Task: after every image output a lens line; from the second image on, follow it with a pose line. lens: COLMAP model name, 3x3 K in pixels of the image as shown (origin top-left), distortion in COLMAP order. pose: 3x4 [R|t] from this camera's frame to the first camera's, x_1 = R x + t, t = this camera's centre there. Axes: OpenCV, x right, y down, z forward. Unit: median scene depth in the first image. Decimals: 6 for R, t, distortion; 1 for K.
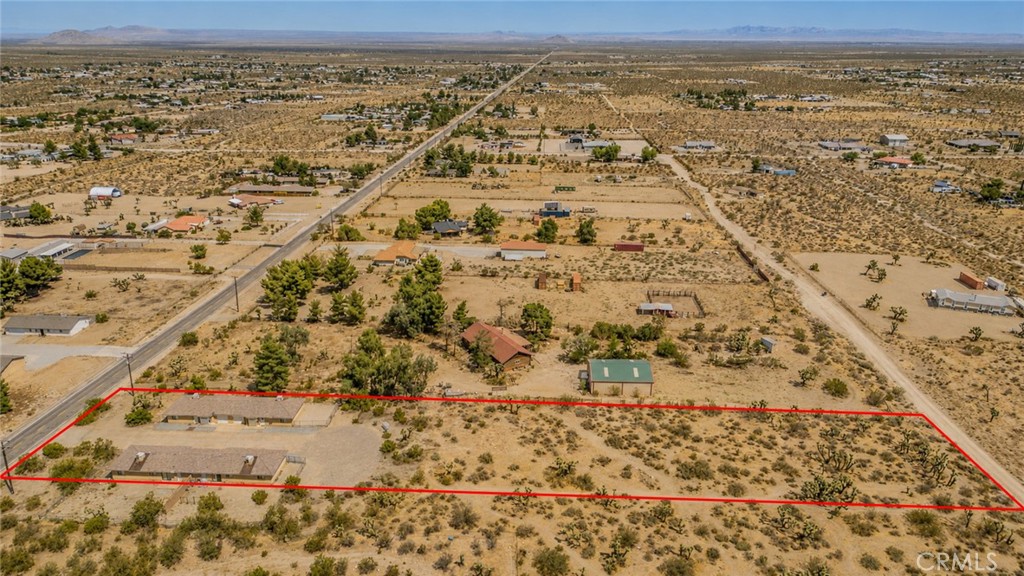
lens RADIAL K [[718.7, 0, 512.0], [0, 718.7, 288.0], [0, 0, 1]] dist [0.076409, -0.102762]
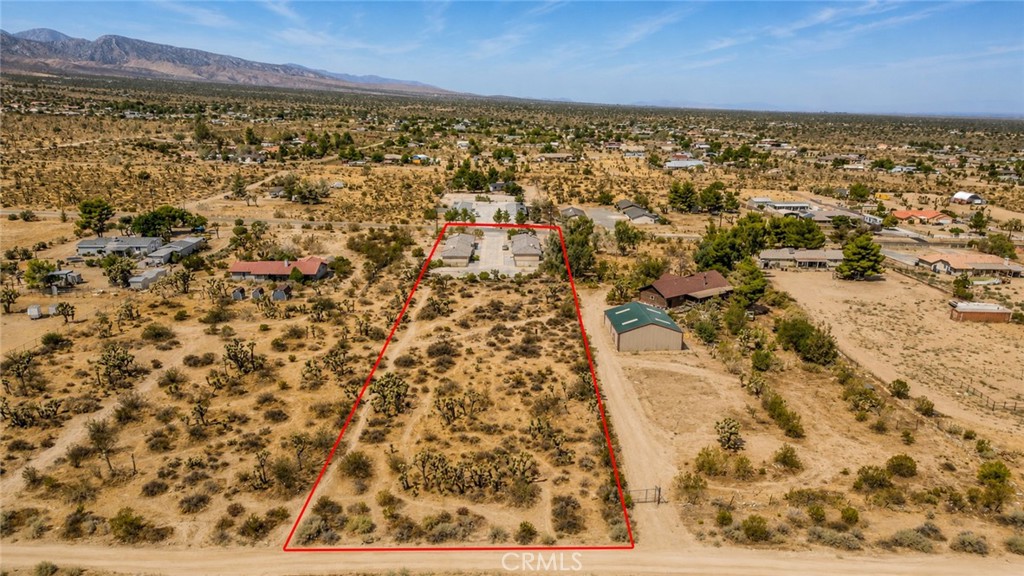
lens RADIAL K [[718.7, 0, 512.0], [0, 718.7, 288.0], [0, 0, 1]] dist [0.076409, -0.102762]
pose [[0.050970, 0.236069, -0.970399, 1.115428], [-0.331713, 0.920501, 0.206507, -0.046993], [0.942002, 0.311368, 0.125225, 0.906602]]
